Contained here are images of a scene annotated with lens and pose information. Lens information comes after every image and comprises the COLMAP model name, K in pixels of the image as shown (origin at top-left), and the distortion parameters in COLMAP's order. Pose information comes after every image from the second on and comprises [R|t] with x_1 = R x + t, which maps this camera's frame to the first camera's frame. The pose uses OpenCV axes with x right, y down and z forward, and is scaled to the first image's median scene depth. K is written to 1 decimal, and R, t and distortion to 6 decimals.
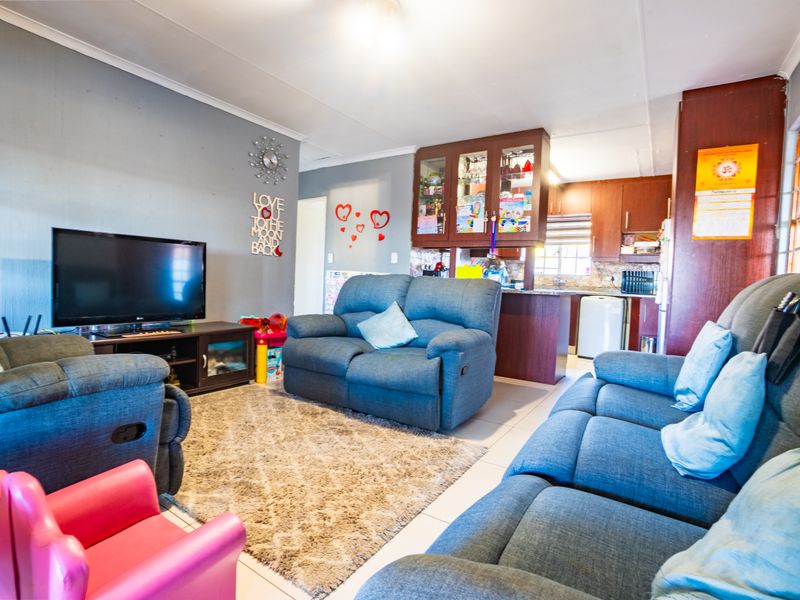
lens RADIAL K [[404.3, 0, 399.2], [0, 404.3, 300.6], [0, 0, 1]] dist [-0.060081, 0.020023]
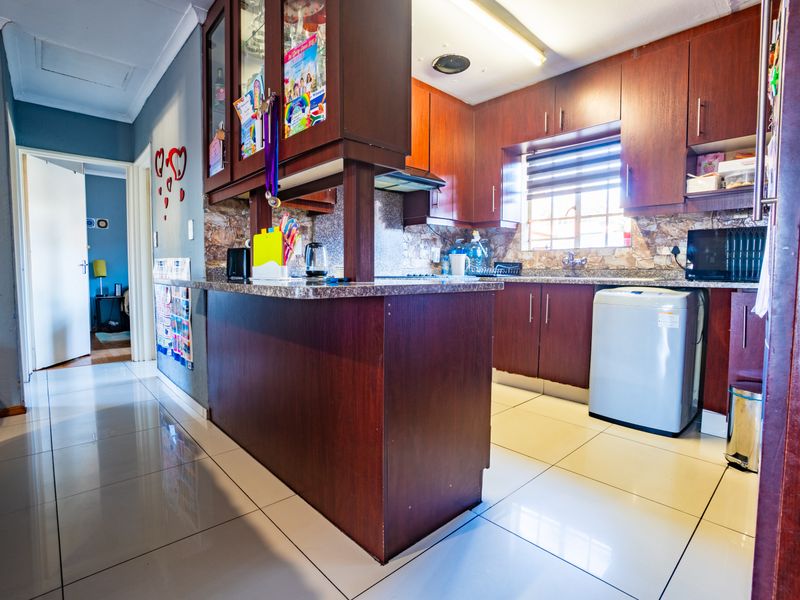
lens RADIAL K [[404.3, 0, 395.0], [0, 404.3, 299.4], [0, 0, 1]] dist [-0.060081, 0.020023]
pose [[0.970826, -0.019170, -0.239016, 0.336987], [0.022536, 0.999682, 0.011355, -0.009075], [0.238723, -0.016410, 0.970949, 0.478546]]
